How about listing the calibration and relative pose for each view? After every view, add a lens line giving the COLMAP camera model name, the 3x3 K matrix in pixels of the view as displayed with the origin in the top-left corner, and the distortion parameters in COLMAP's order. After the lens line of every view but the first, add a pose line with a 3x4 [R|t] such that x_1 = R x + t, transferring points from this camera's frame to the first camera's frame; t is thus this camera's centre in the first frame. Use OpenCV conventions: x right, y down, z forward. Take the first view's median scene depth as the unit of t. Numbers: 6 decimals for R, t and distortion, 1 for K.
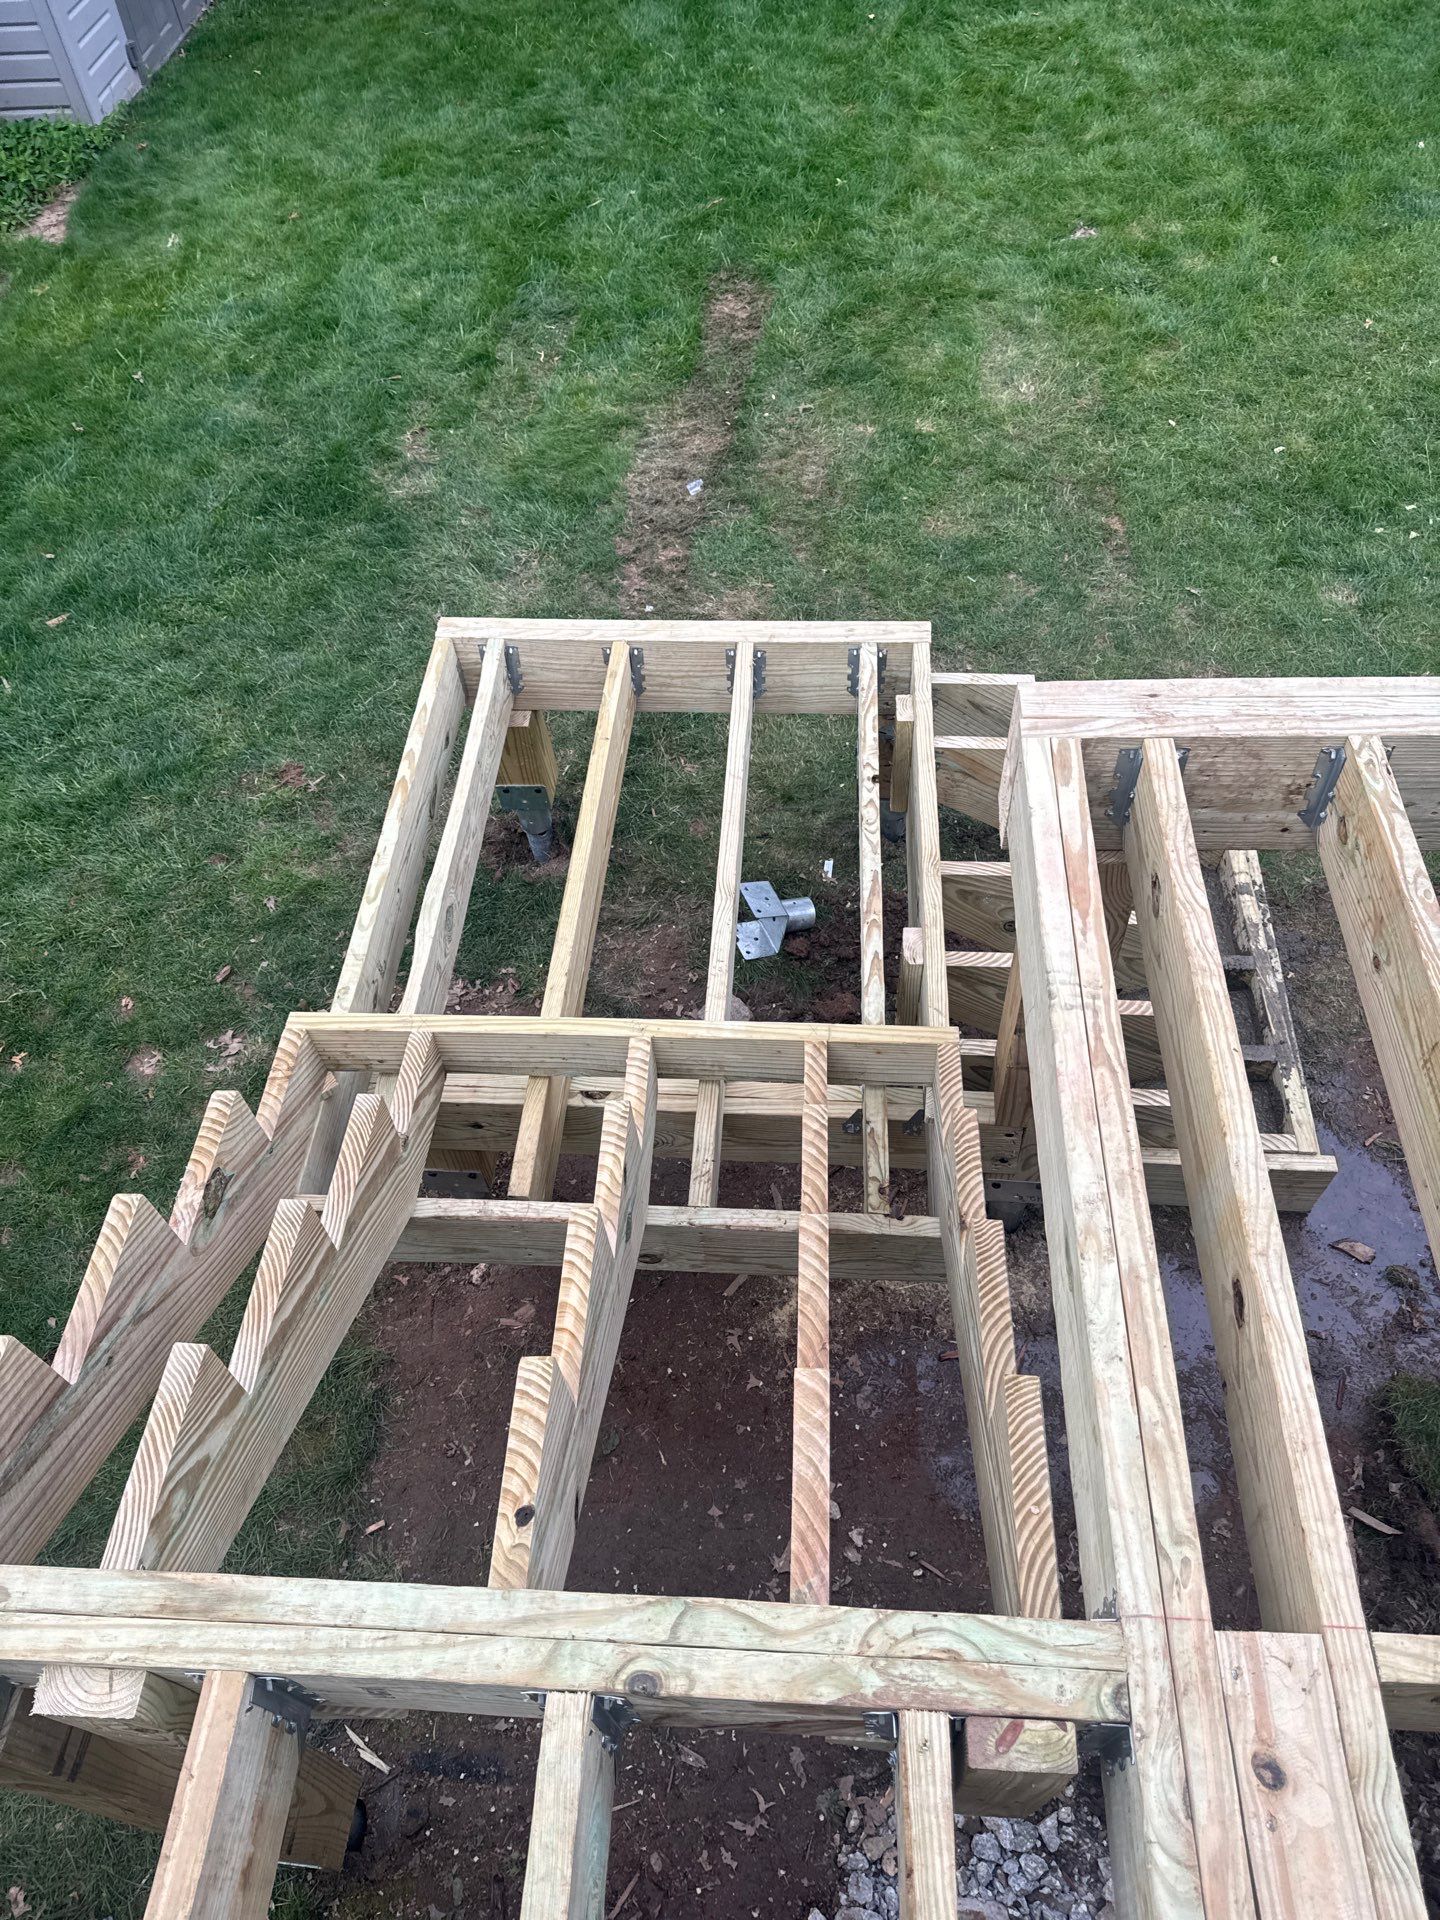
lens RADIAL K [[1359.8, 0, 716.1], [0, 1359.8, 958.2], [0, 0, 1]] dist [0.017212, -0.024005]
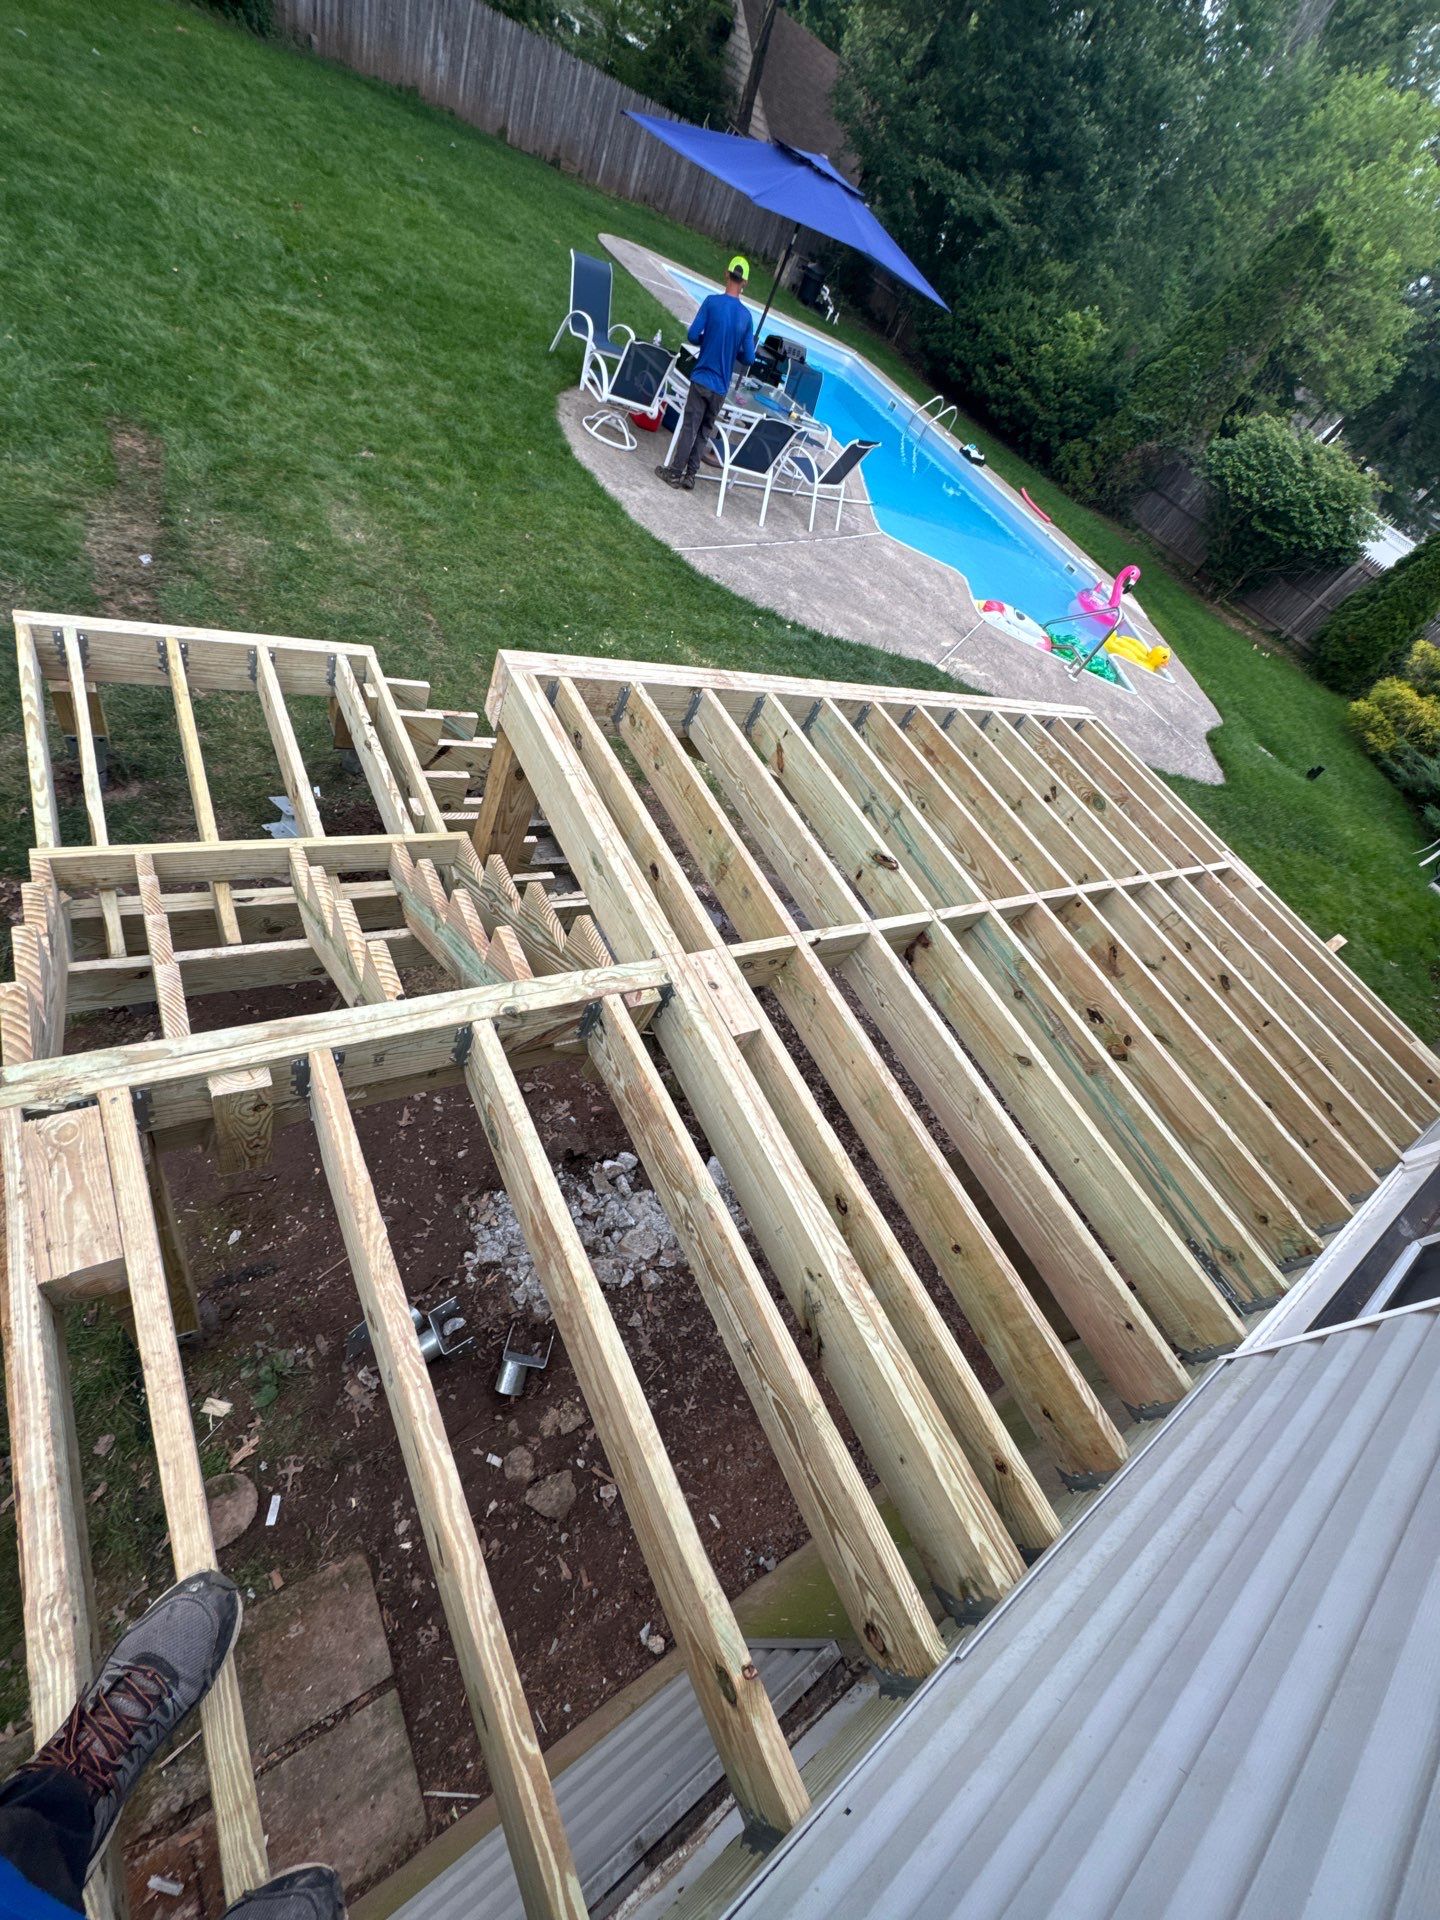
lens RADIAL K [[766.5, 0, 721.8], [0, 766.5, 961.7], [0, 0, 1]] dist [-0.005565, -0.000522]
pose [[0.744229, -0.157833, 0.649008, -0.155054], [0.116216, 0.987457, 0.106874, 0.081189], [-0.657736, -0.004114, 0.753237, -0.070013]]
